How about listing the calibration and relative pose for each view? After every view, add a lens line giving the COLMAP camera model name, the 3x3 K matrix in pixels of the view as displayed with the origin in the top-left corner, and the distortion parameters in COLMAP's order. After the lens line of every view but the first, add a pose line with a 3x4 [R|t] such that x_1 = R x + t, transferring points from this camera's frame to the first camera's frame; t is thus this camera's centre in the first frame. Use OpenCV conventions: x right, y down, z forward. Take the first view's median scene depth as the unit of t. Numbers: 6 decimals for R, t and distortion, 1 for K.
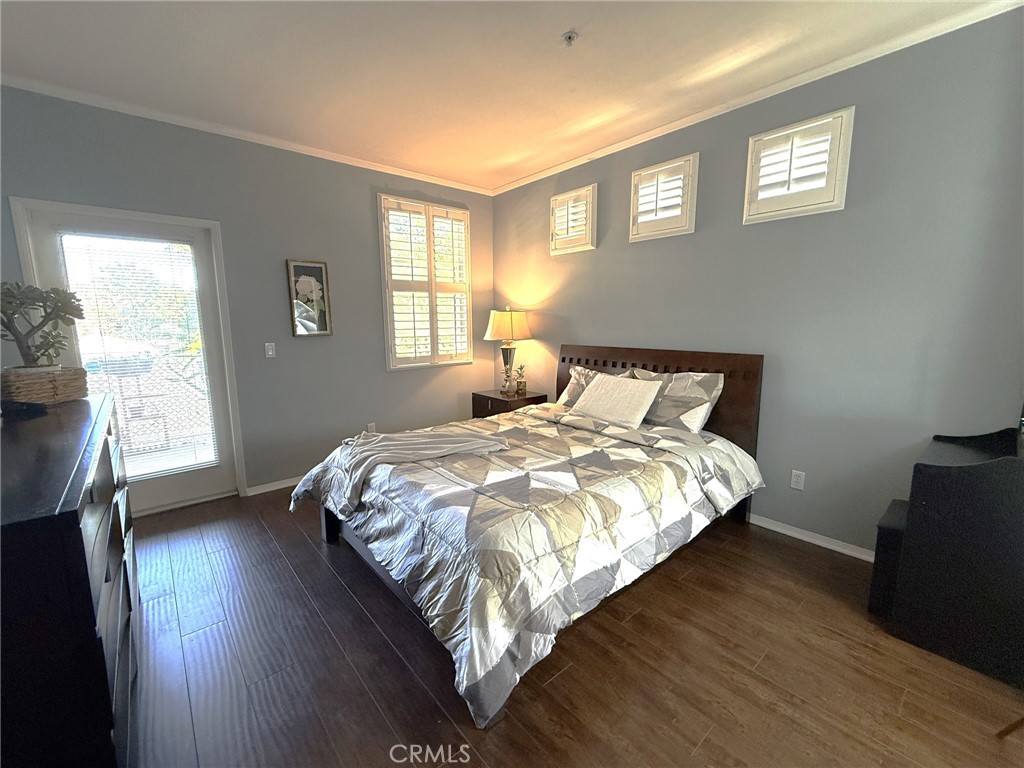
lens RADIAL K [[424.6, 0, 512.0], [0, 424.6, 384.0], [0, 0, 1]] dist [-0.000142, -0.000131]
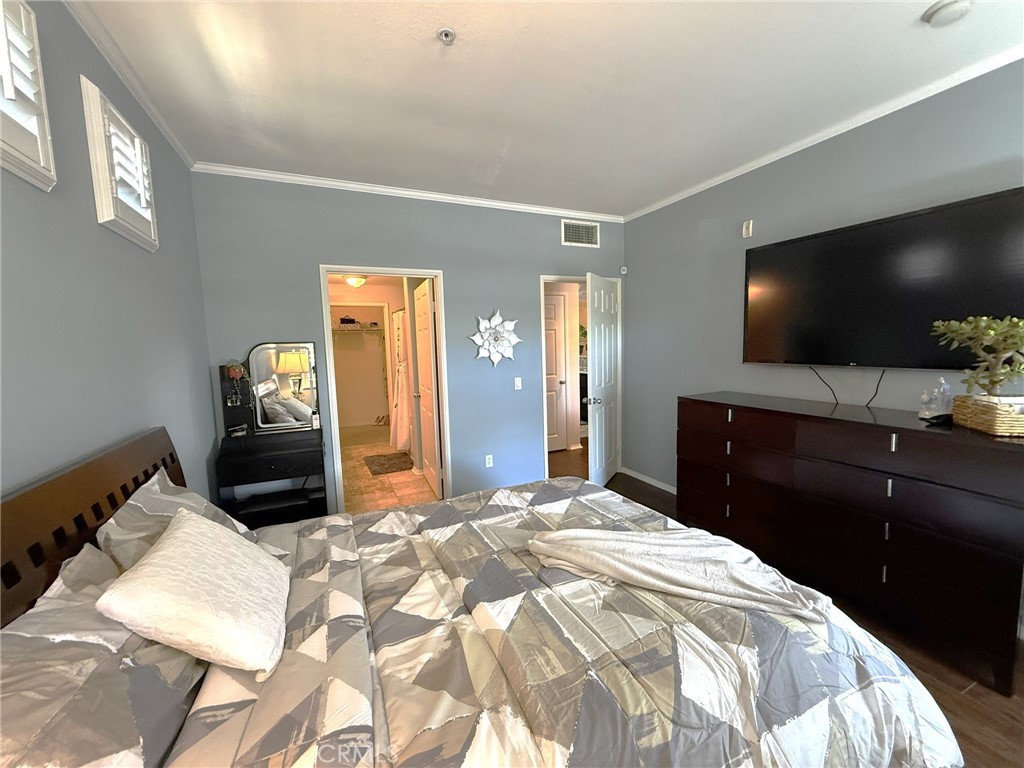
lens RADIAL K [[424.6, 0, 512.0], [0, 424.6, 384.0], [0, 0, 1]] dist [-0.000142, -0.000131]
pose [[-0.959935, 0.006049, 0.280157, -0.214312], [0.075776, 0.968124, 0.238736, -0.329481], [-0.269783, 0.250400, -0.929794, 1.847513]]
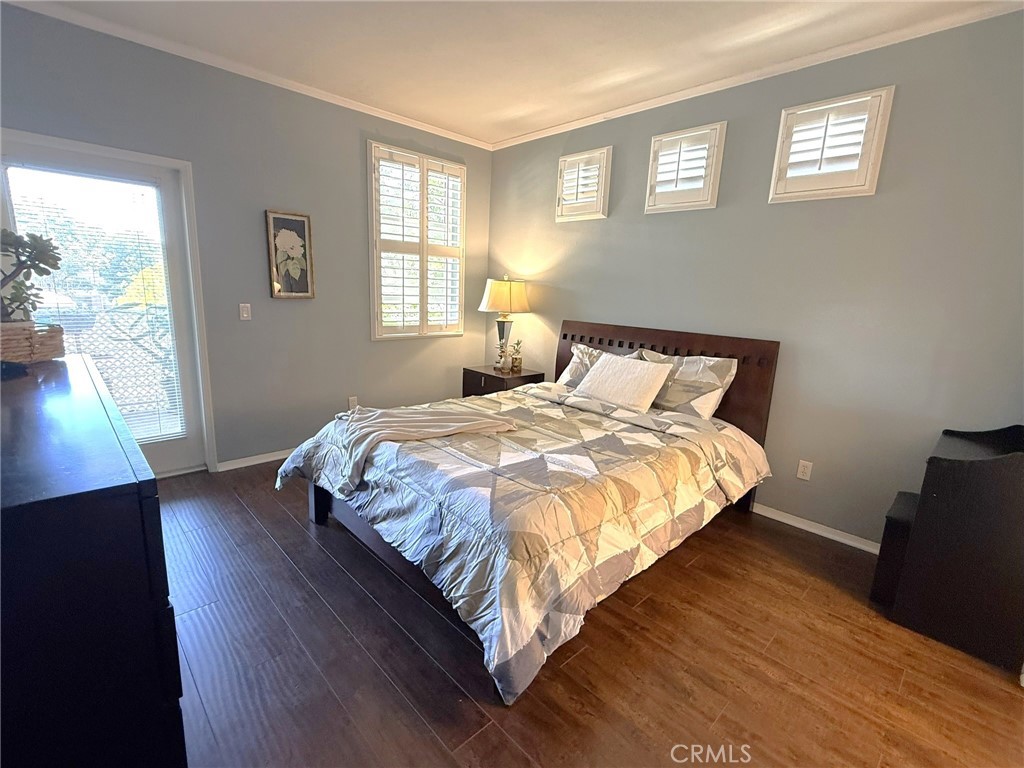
lens RADIAL K [[465.5, 0, 512.0], [0, 465.5, 384.0], [0, 0, 1]] dist [-0.001404, 0.000197]
pose [[0.997441, 0.038069, 0.060517, -0.097377], [-0.041253, 0.997781, 0.052258, -0.003104], [-0.058393, -0.054620, 0.996798, -0.034056]]
